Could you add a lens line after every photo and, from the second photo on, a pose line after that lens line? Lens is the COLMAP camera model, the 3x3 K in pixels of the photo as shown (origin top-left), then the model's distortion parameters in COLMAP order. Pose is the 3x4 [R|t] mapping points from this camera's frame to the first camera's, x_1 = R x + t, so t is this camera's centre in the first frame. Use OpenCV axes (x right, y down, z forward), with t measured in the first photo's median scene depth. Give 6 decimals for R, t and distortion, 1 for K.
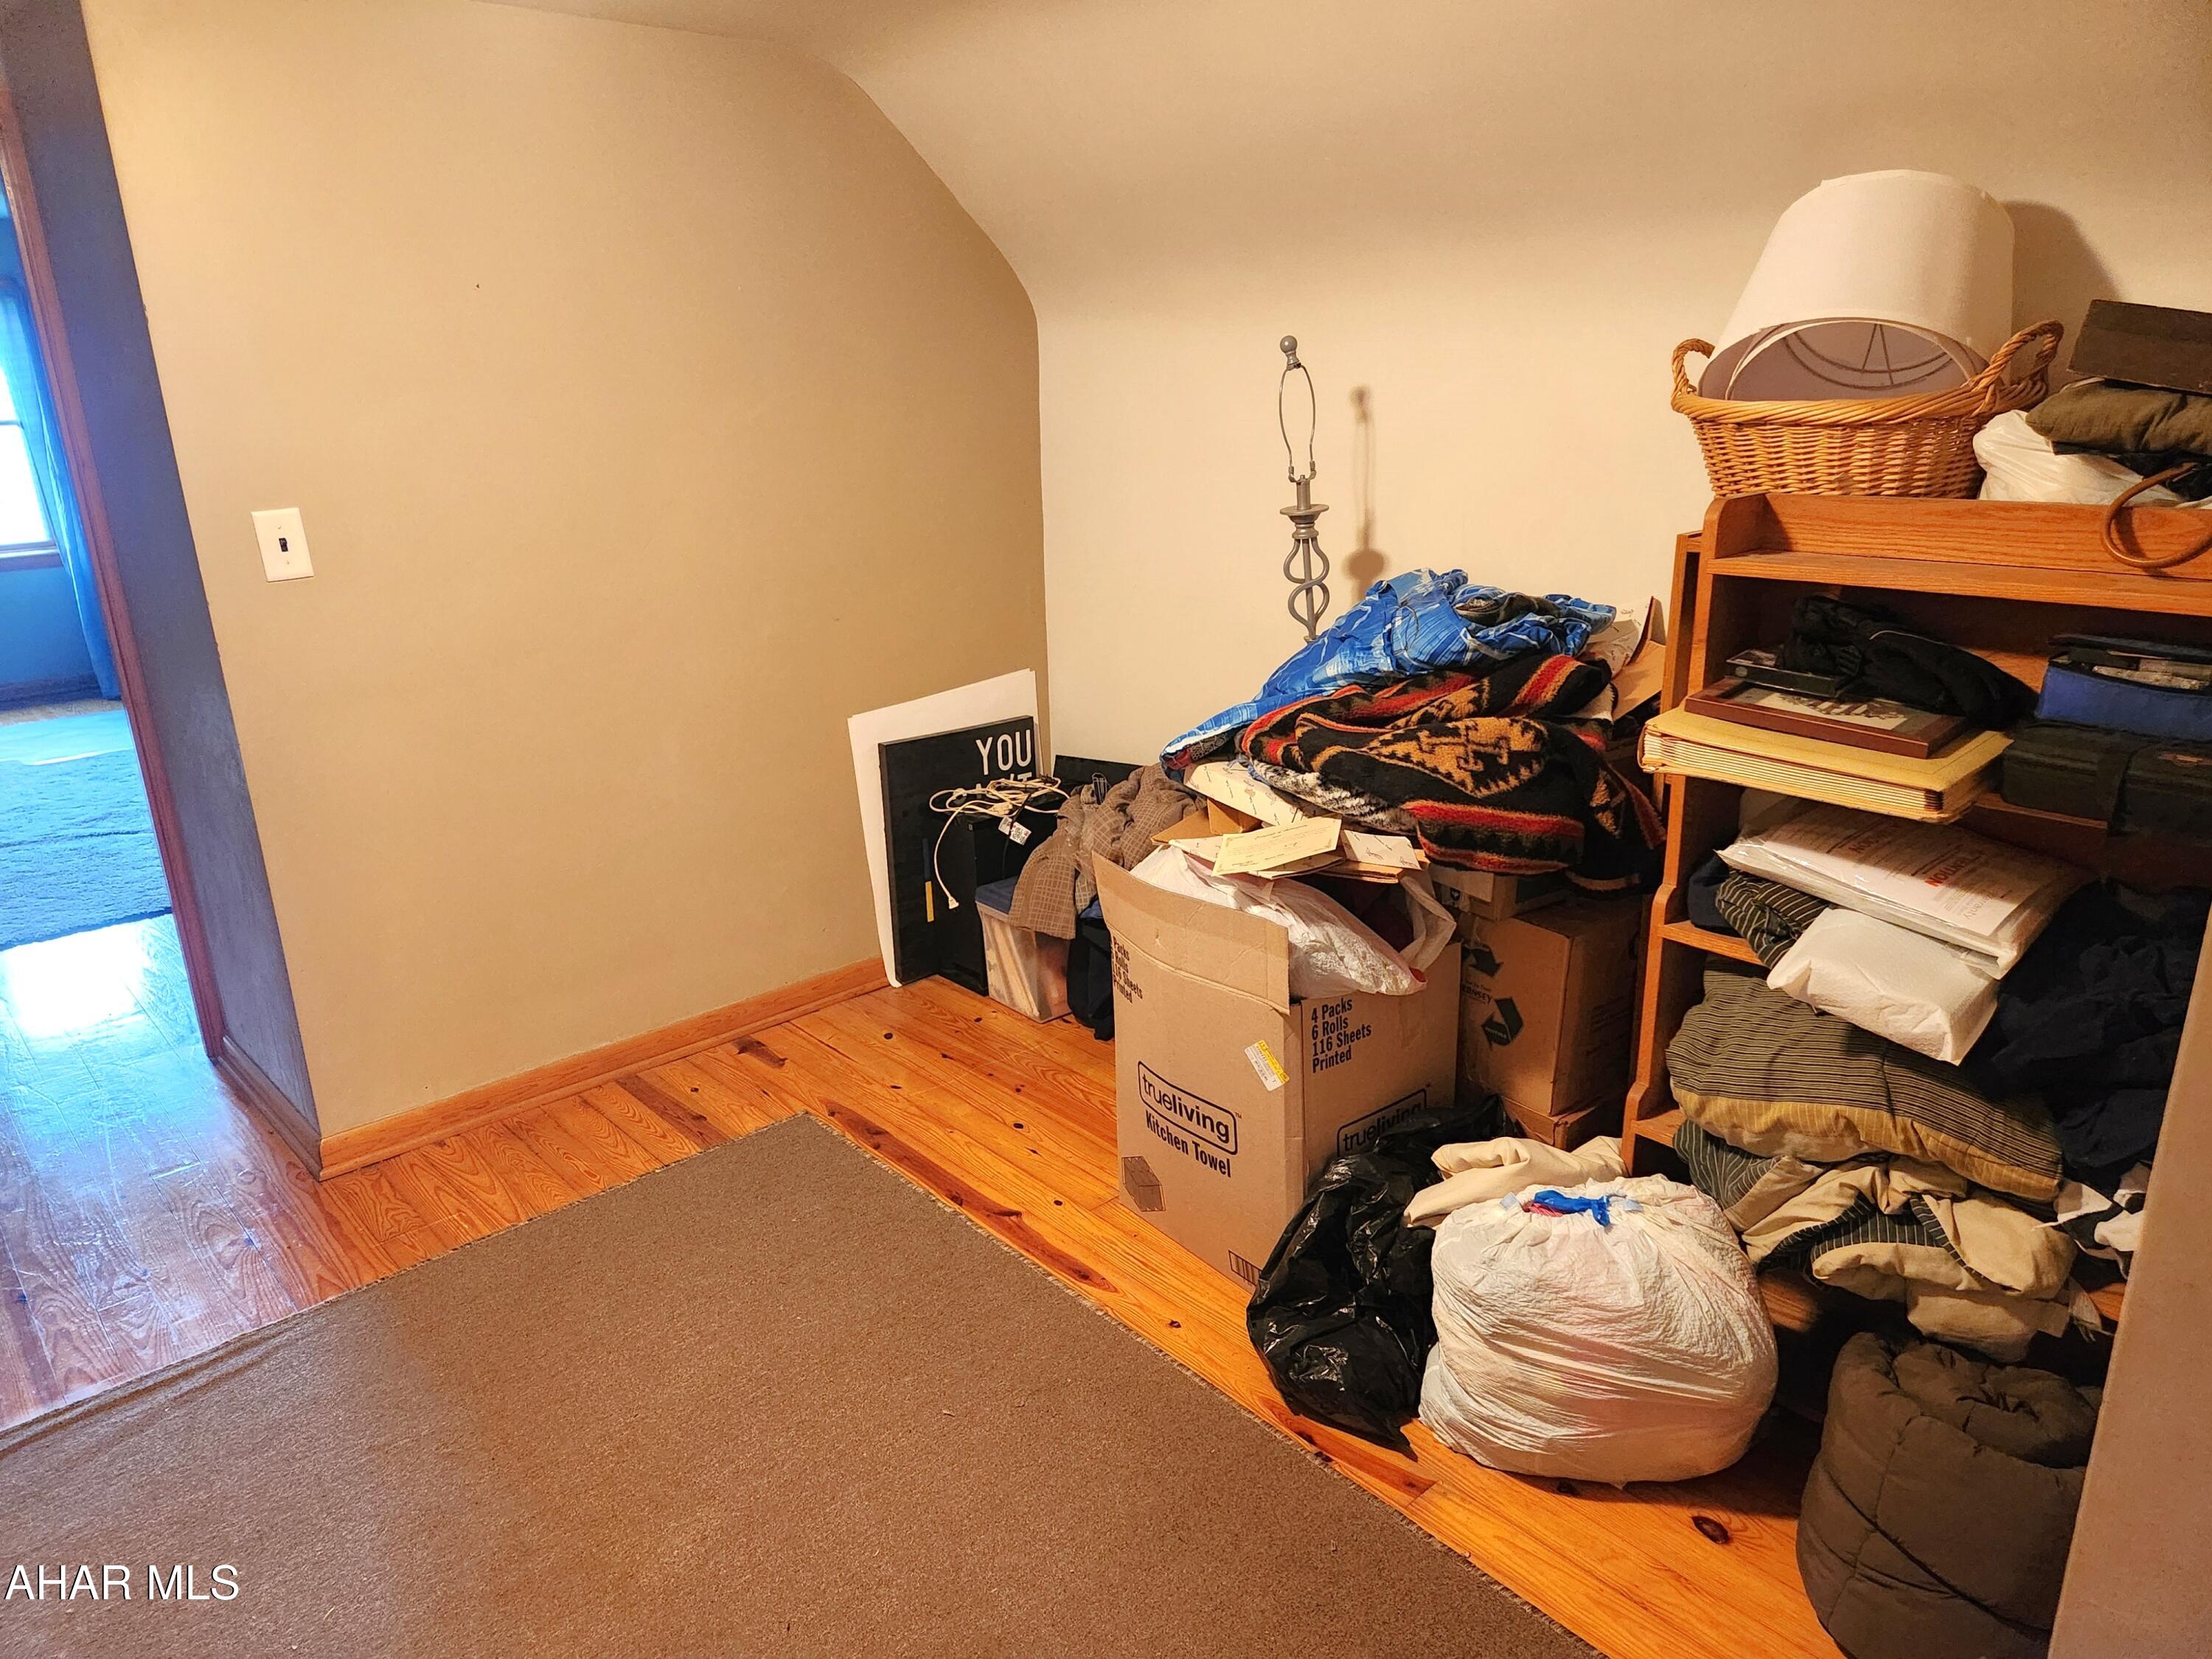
lens RADIAL K [[1481.9, 0, 1101.6], [0, 1481.9, 836.9], [0, 0, 1]] dist [0.077813, -0.061750]
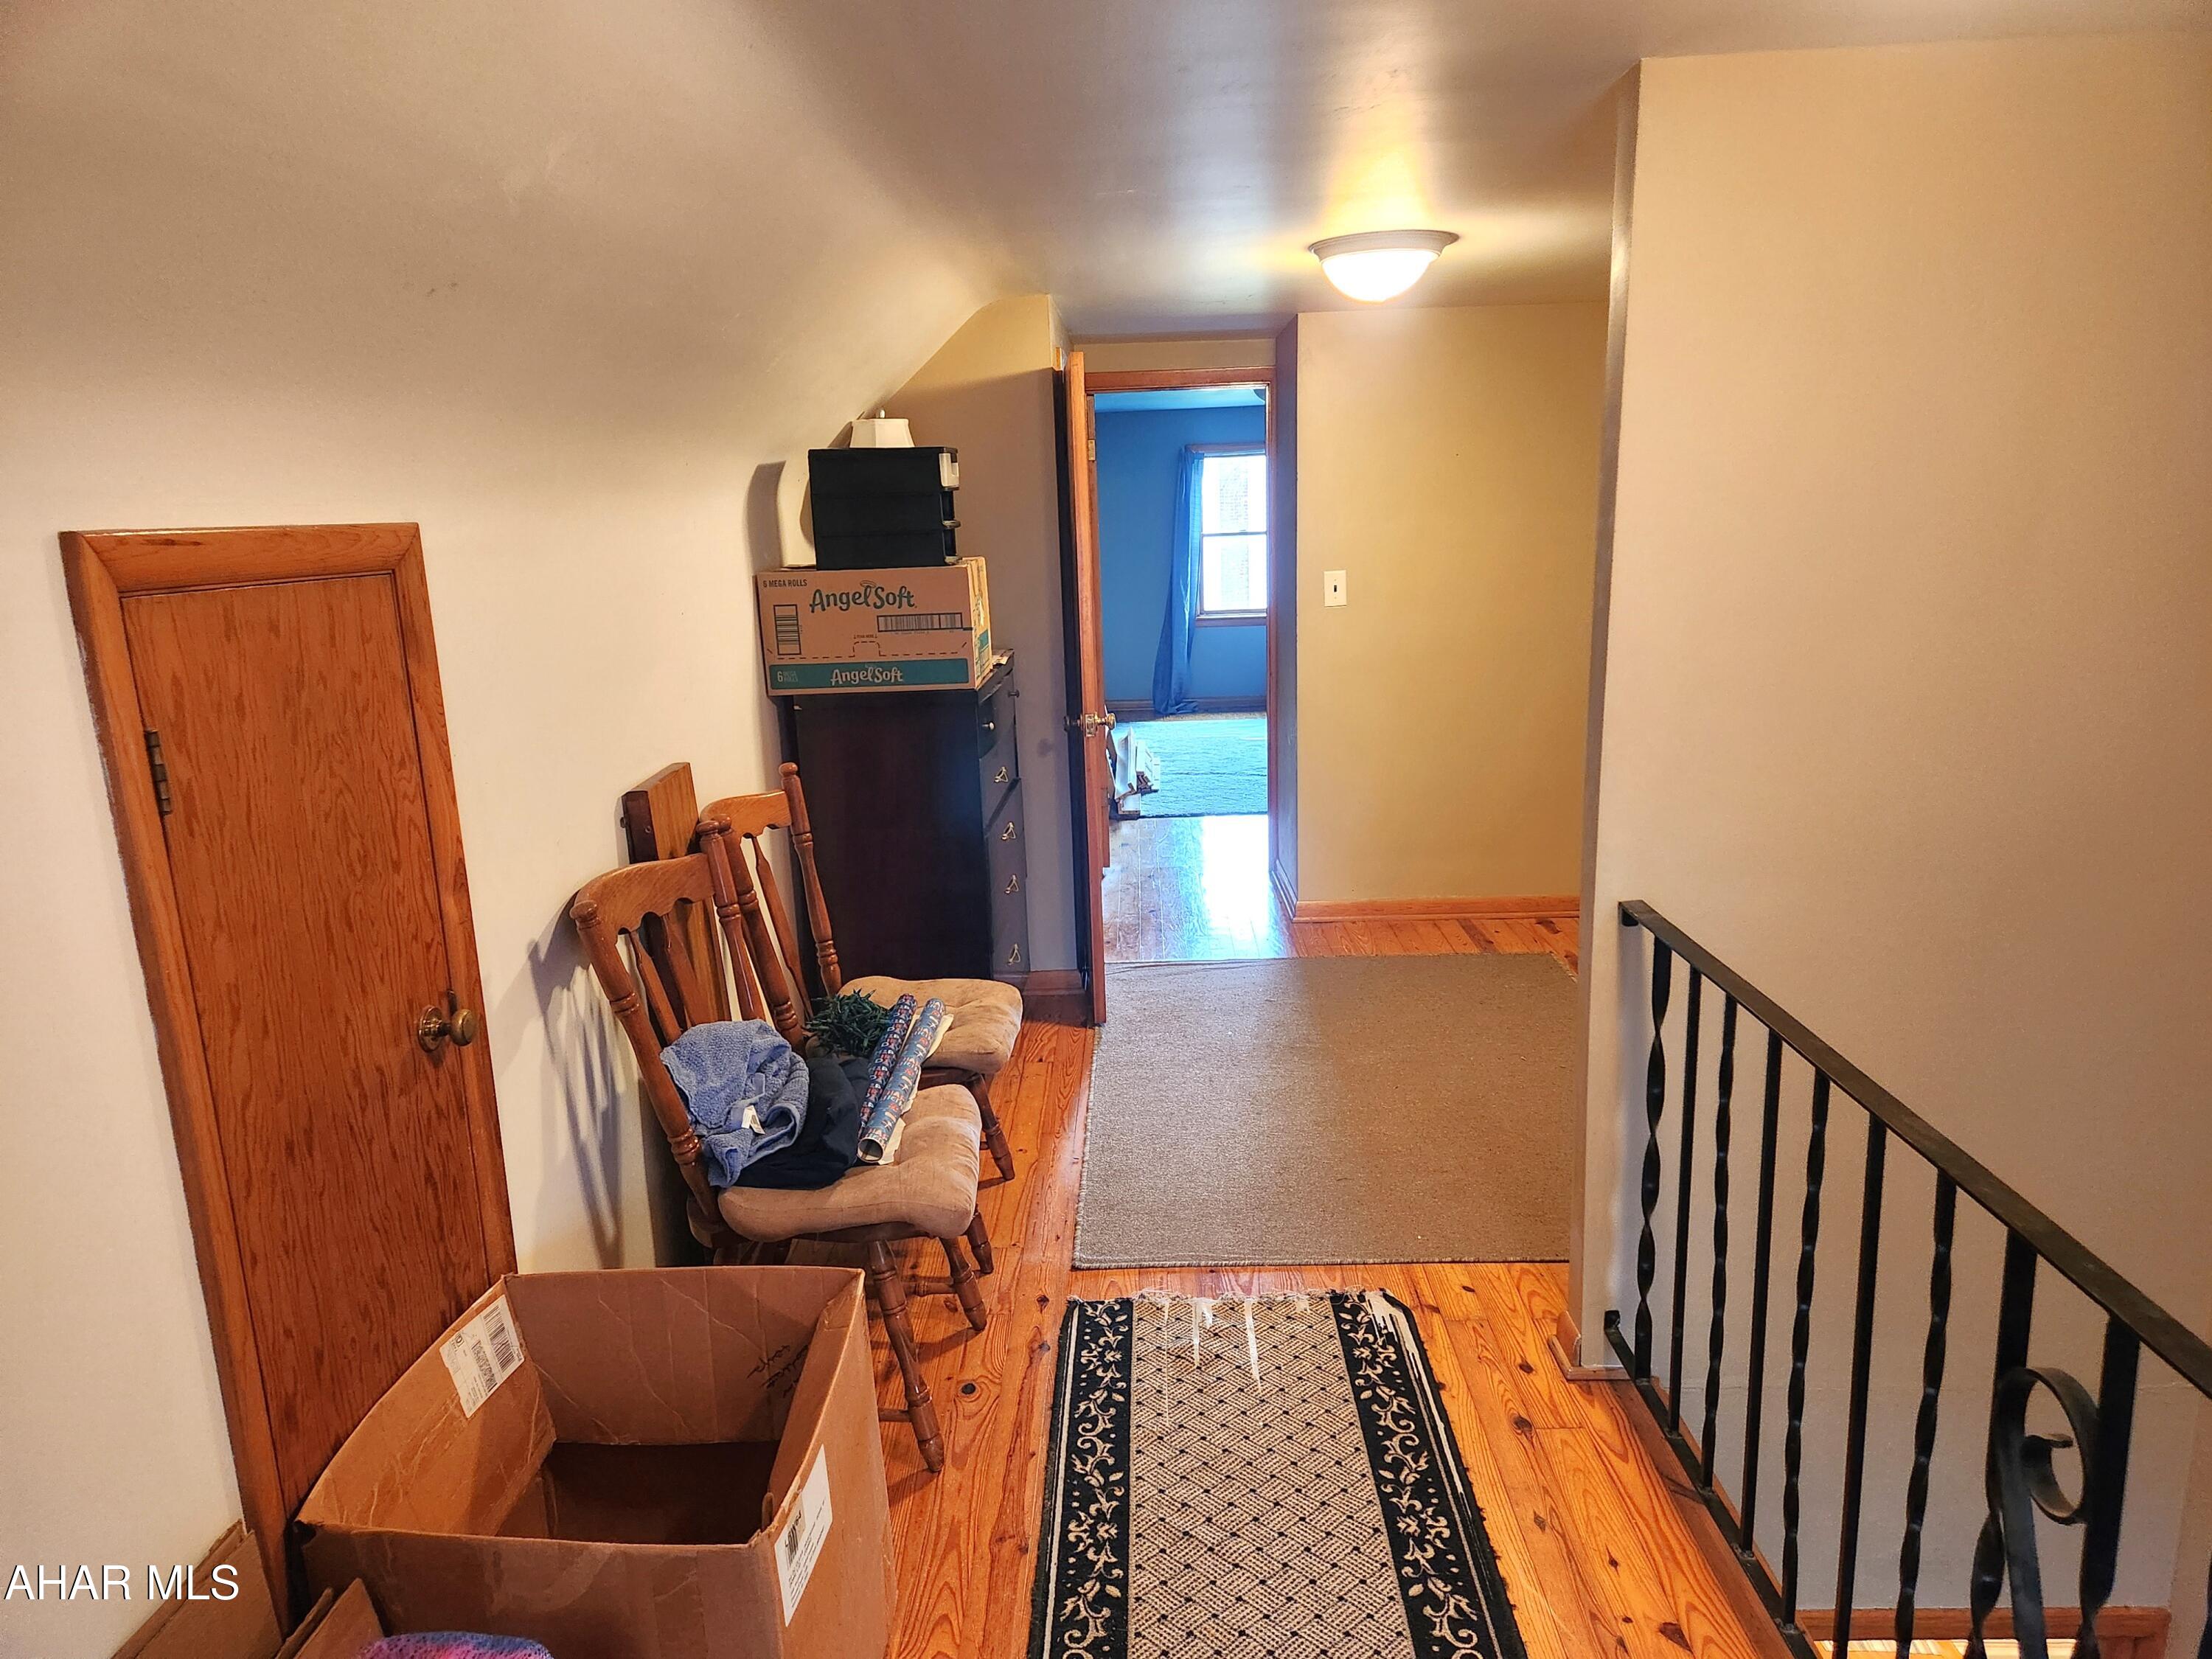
lens RADIAL K [[1481.9, 0, 1104.2], [0, 1481.9, 830.4], [0, 0, 1]] dist [0.077813, -0.061750]
pose [[0.724853, 0.139876, -0.674554, 0.518879], [-0.198290, 0.980094, -0.009842, 0.170298], [0.659749, 0.140892, 0.738160, -0.515520]]
